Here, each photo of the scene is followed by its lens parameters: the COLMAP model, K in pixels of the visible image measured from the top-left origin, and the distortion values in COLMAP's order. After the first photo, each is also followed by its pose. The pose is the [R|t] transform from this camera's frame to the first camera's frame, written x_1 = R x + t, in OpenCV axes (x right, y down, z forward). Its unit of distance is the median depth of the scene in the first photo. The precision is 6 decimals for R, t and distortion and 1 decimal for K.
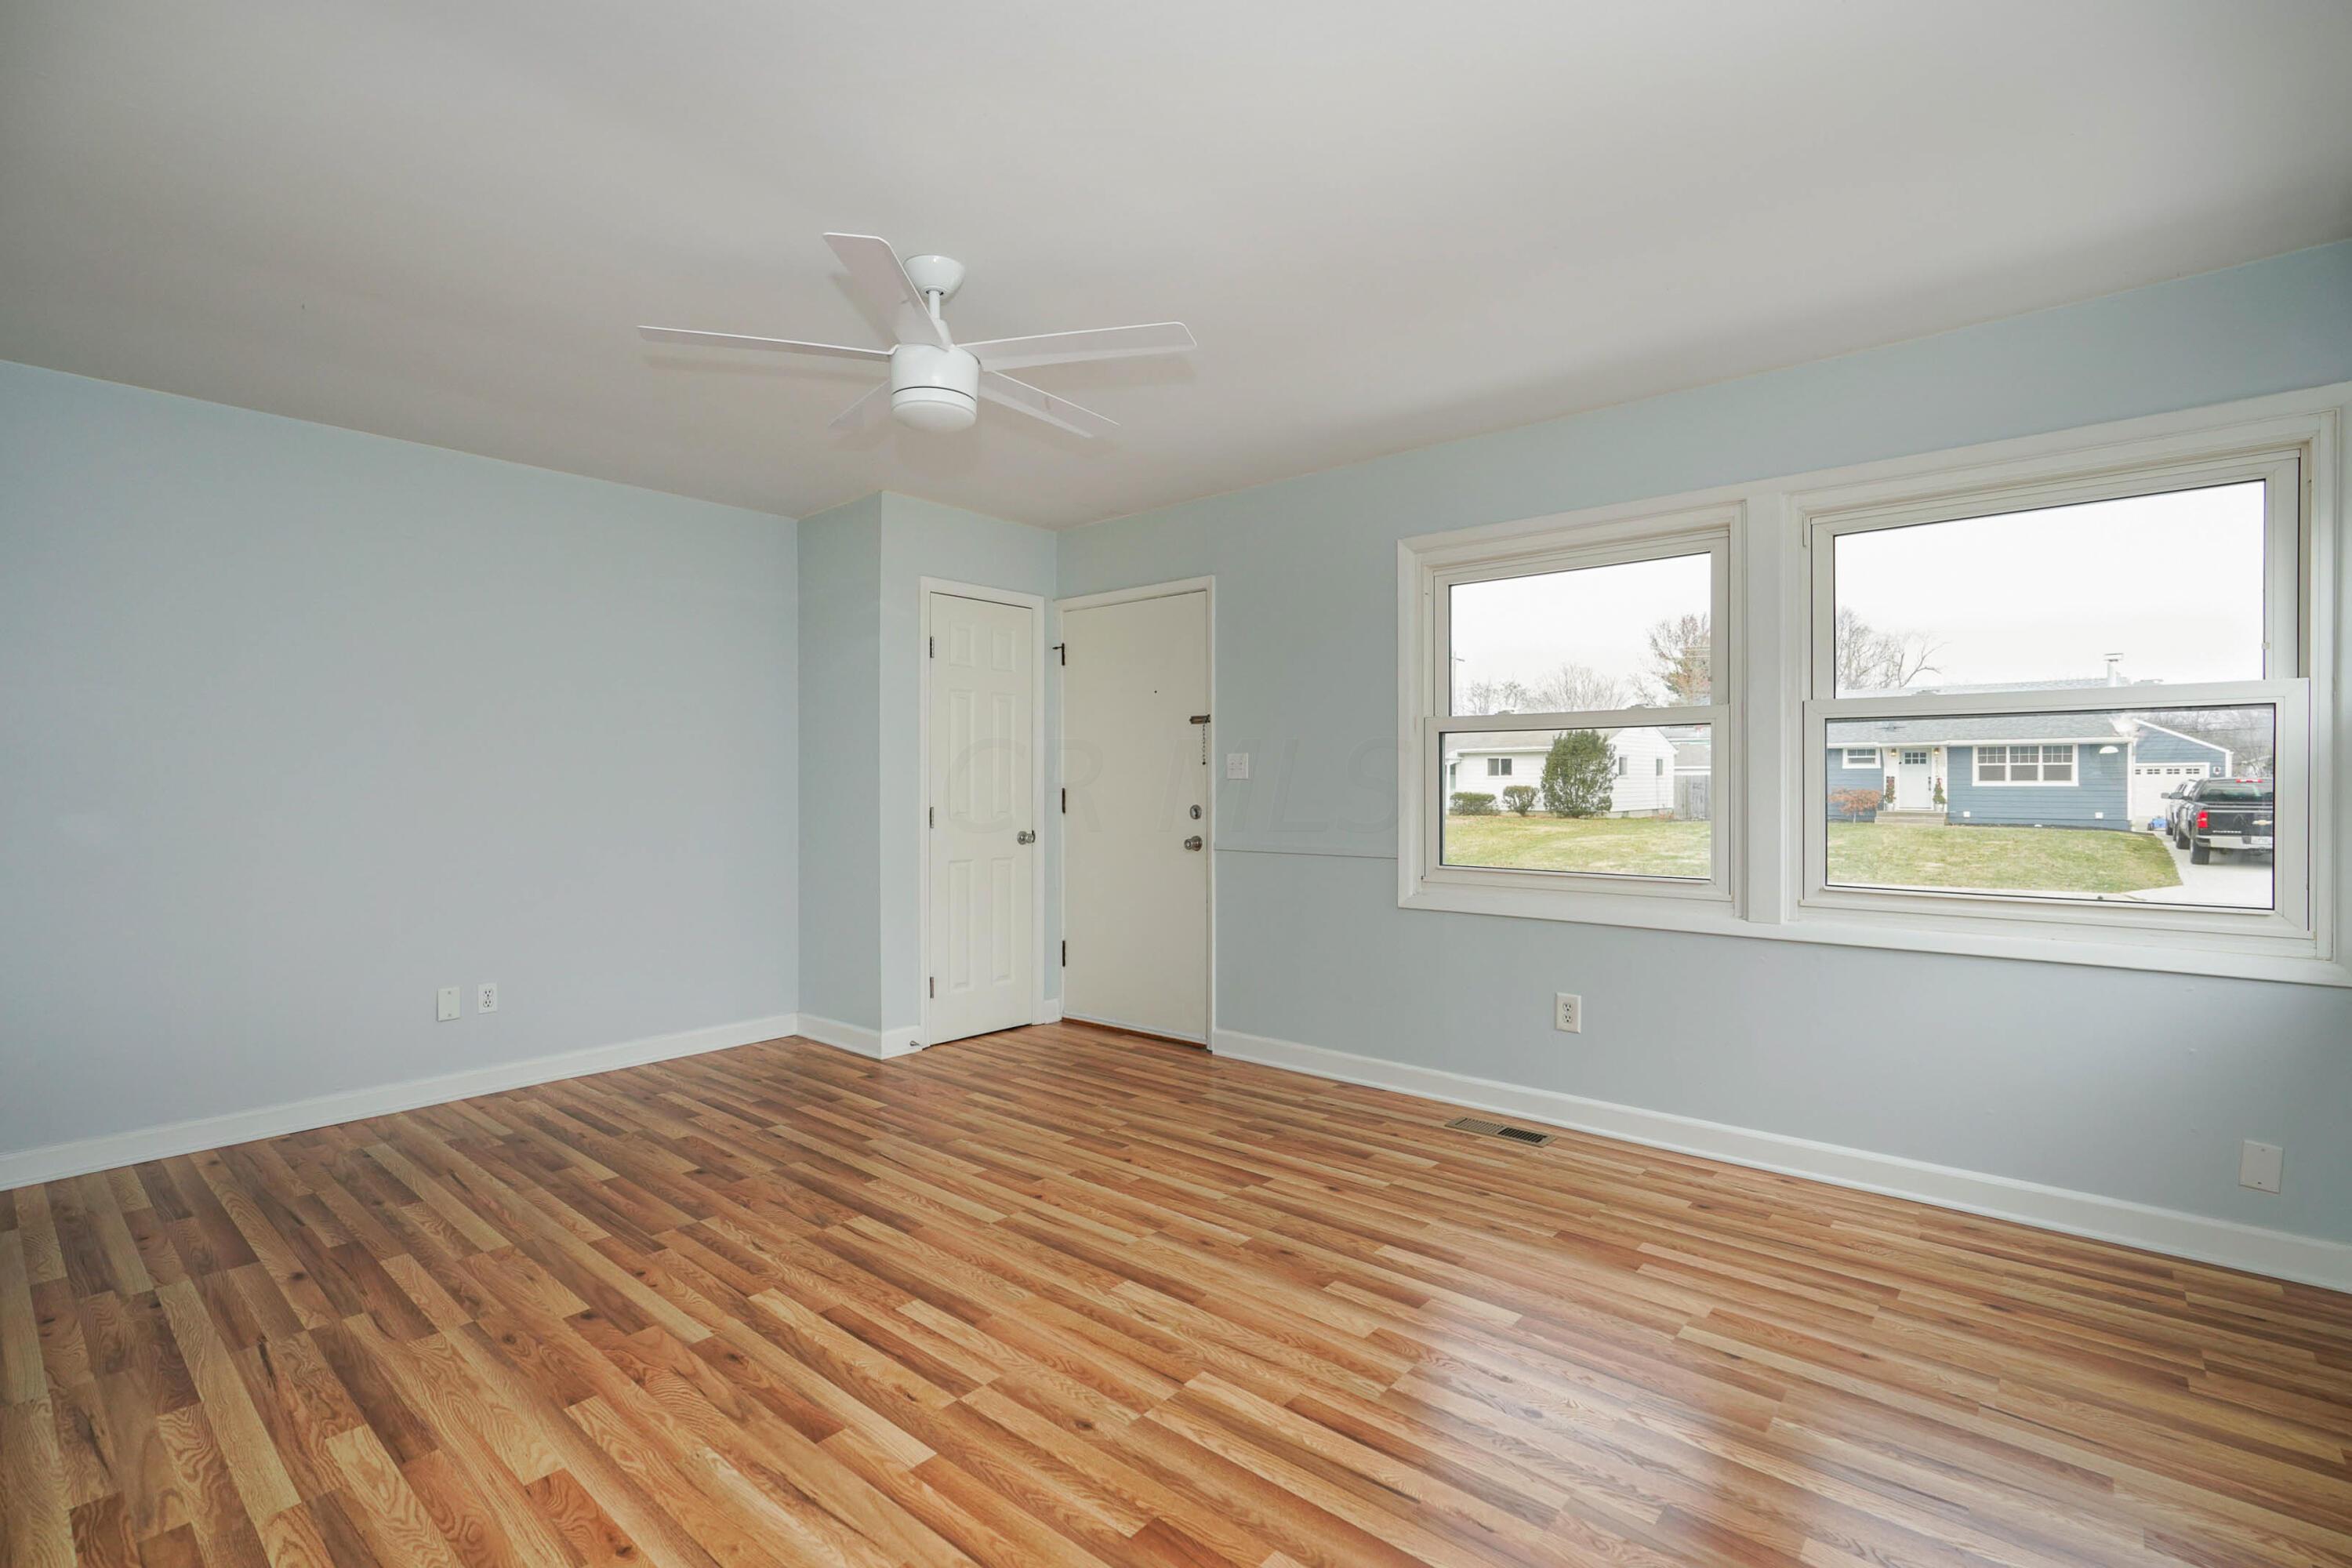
lens RADIAL K [[1066.3, 0, 1176.0], [0, 1066.3, 784.0], [0, 0, 1]] dist [-0.003099, 0.000334]
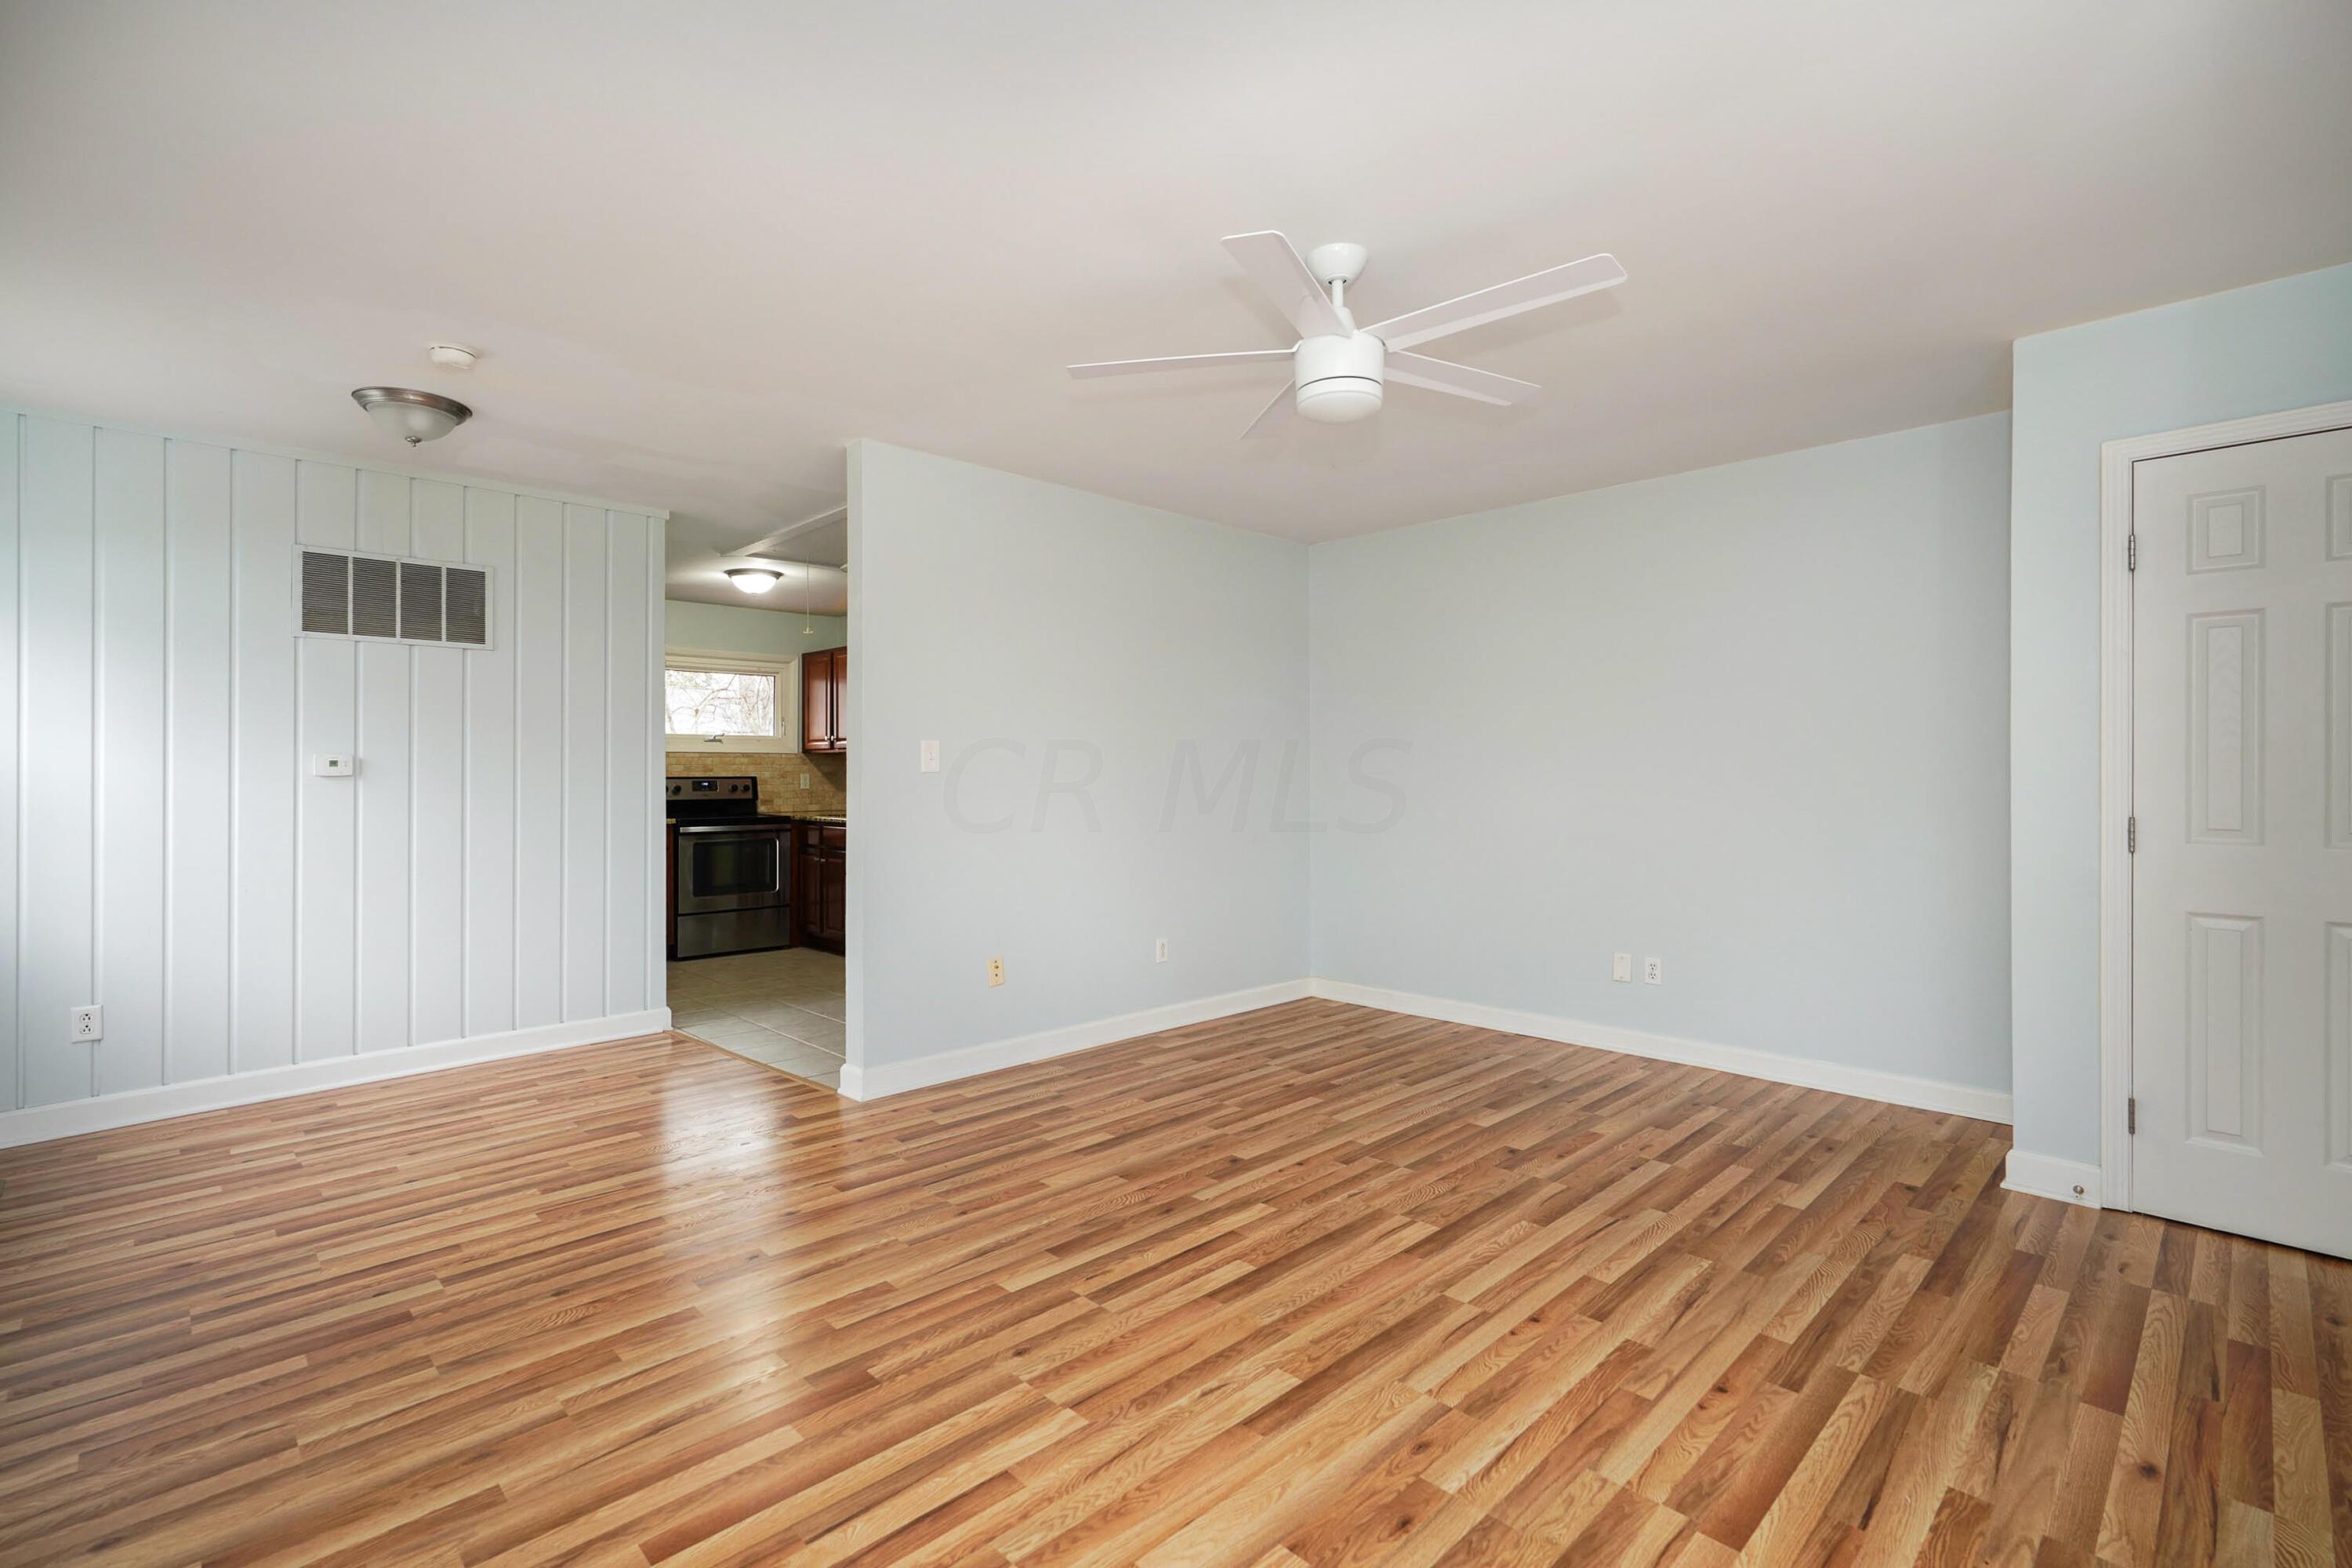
lens RADIAL K [[1066.3, 0, 1176.0], [0, 1066.3, 784.0], [0, 0, 1]] dist [-0.003099, 0.000334]
pose [[-0.083620, 0.012818, -0.996415, 0.701299], [0.004016, 0.999913, 0.012526, -0.011768], [0.996490, -0.002954, -0.083664, 0.863885]]
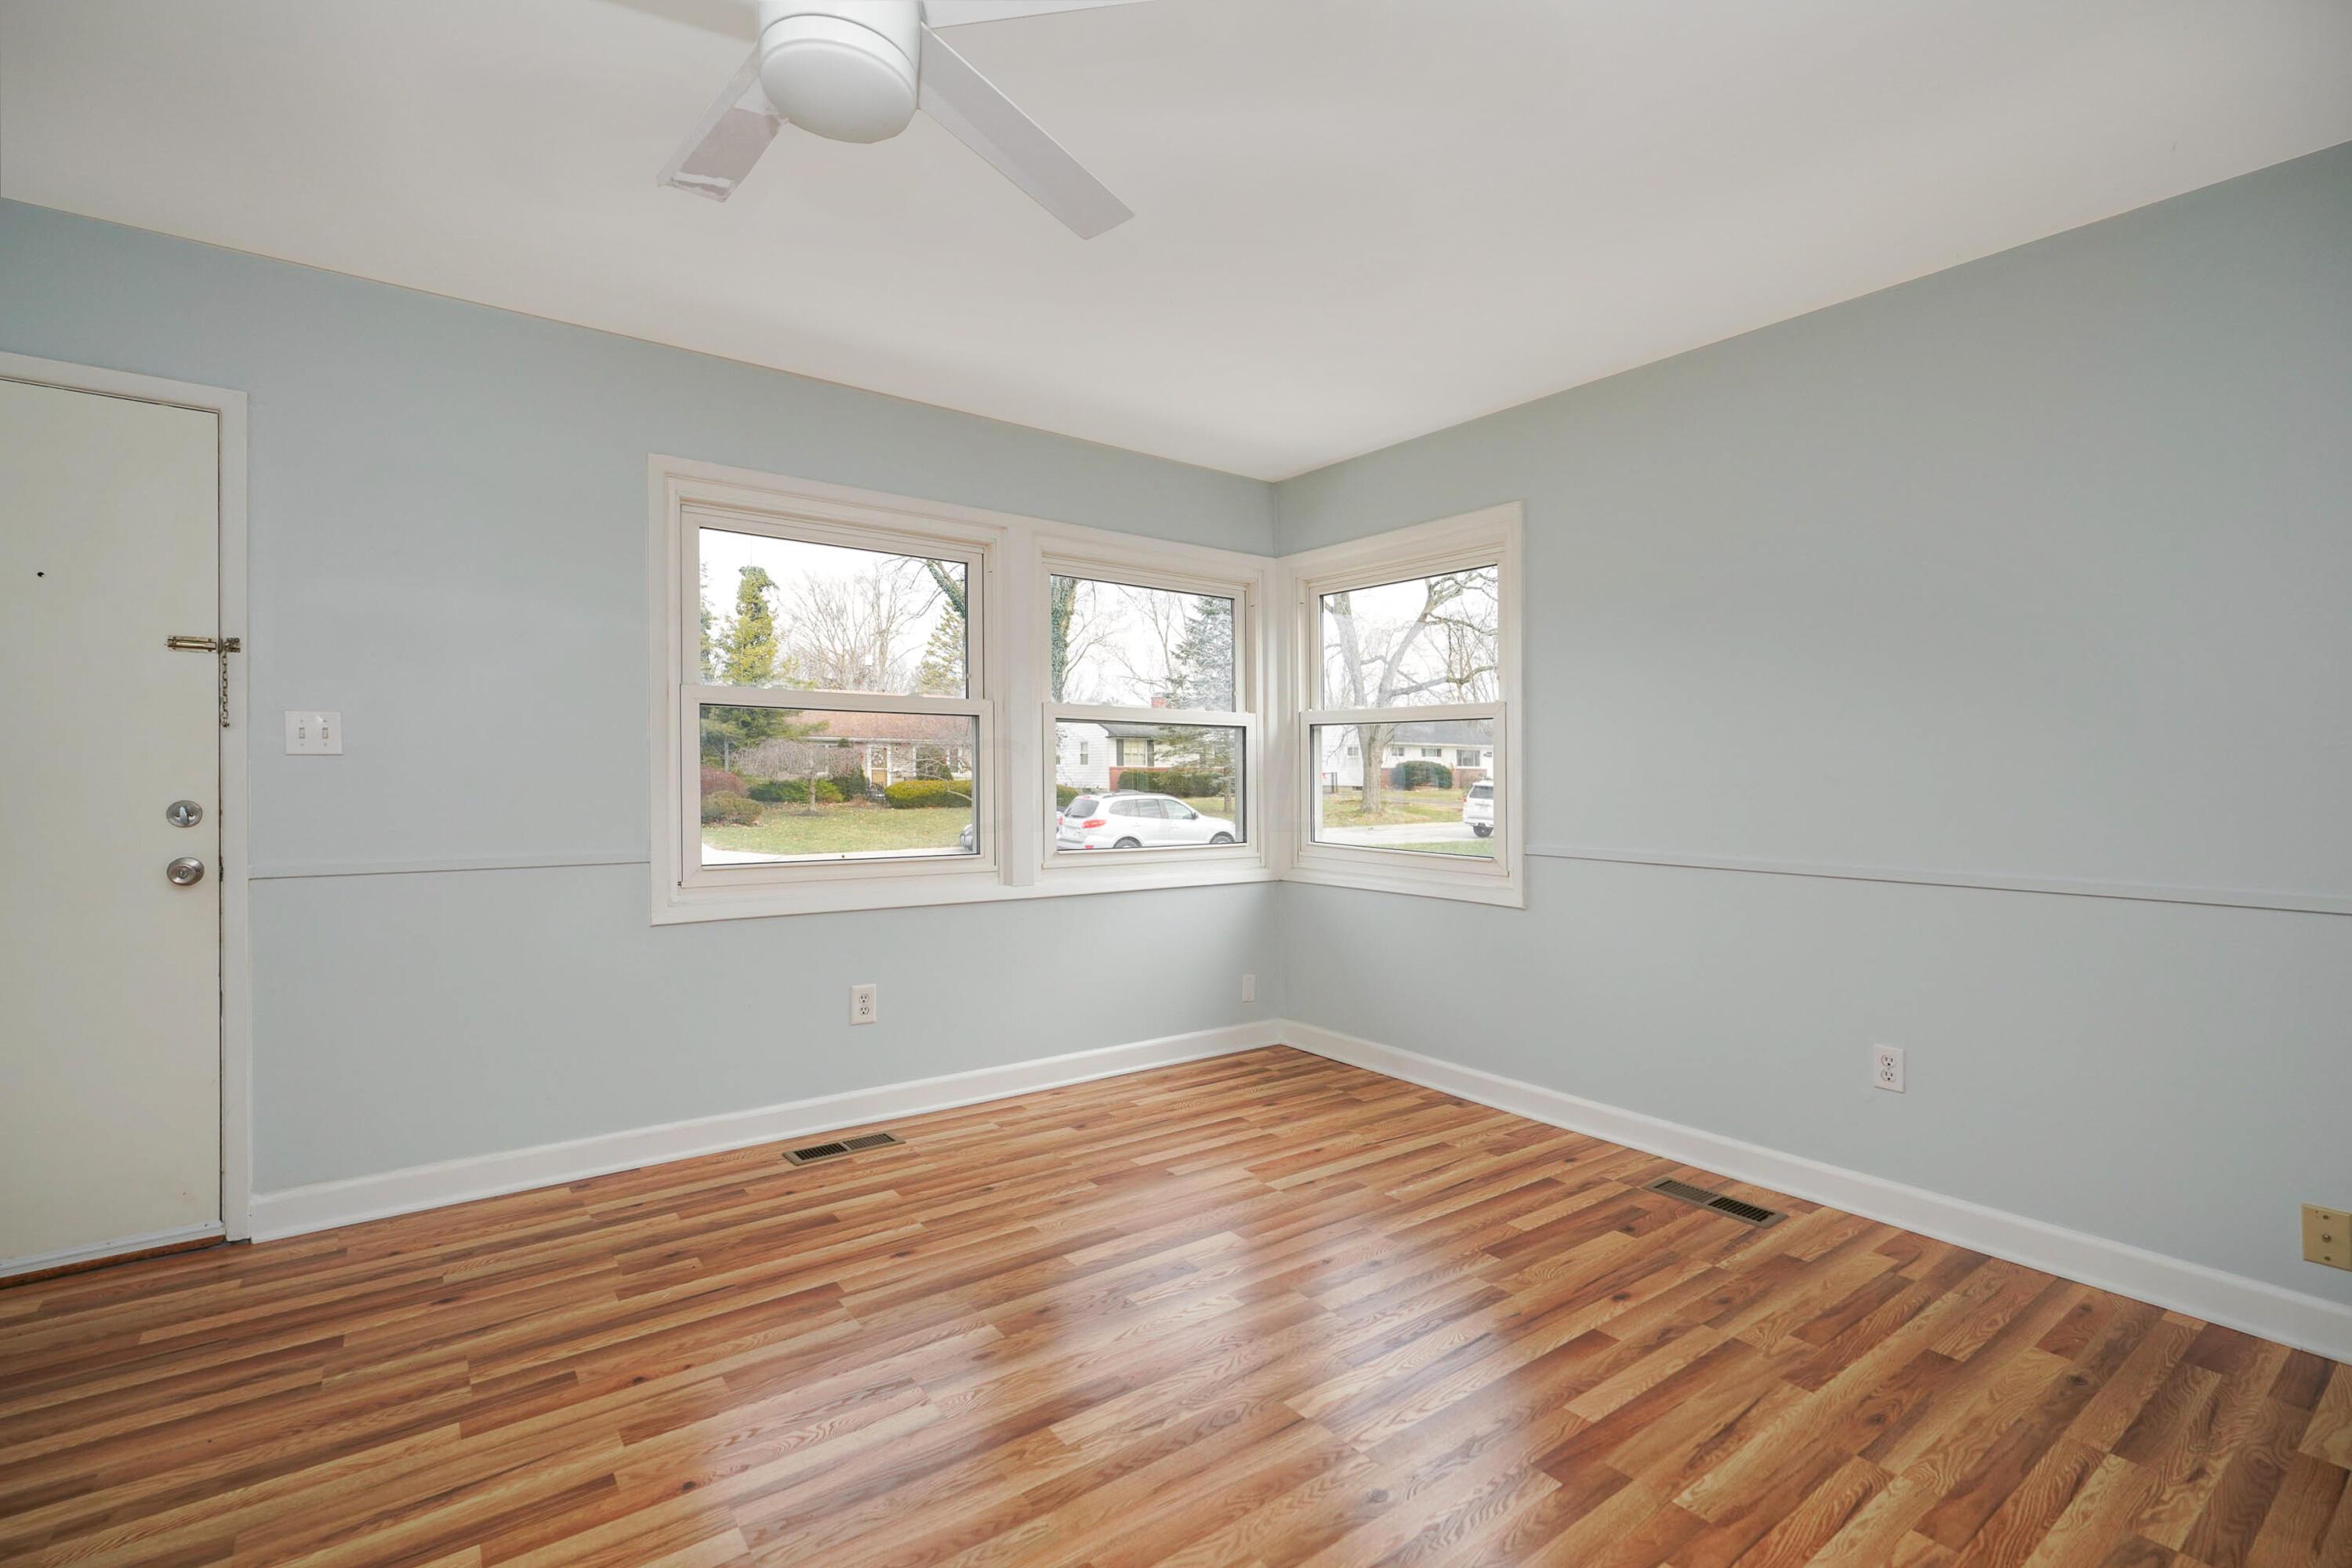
lens RADIAL K [[1069.9, 0, 1179.0], [0, 1069.9, 763.7], [0, 0, 1]] dist [-0.000202, 0.000381]
pose [[0.221614, 0.011114, 0.975071, -0.679401], [-0.006760, 0.999929, -0.009860, 0.004526], [-0.975111, -0.004407, 0.221673, 0.662038]]
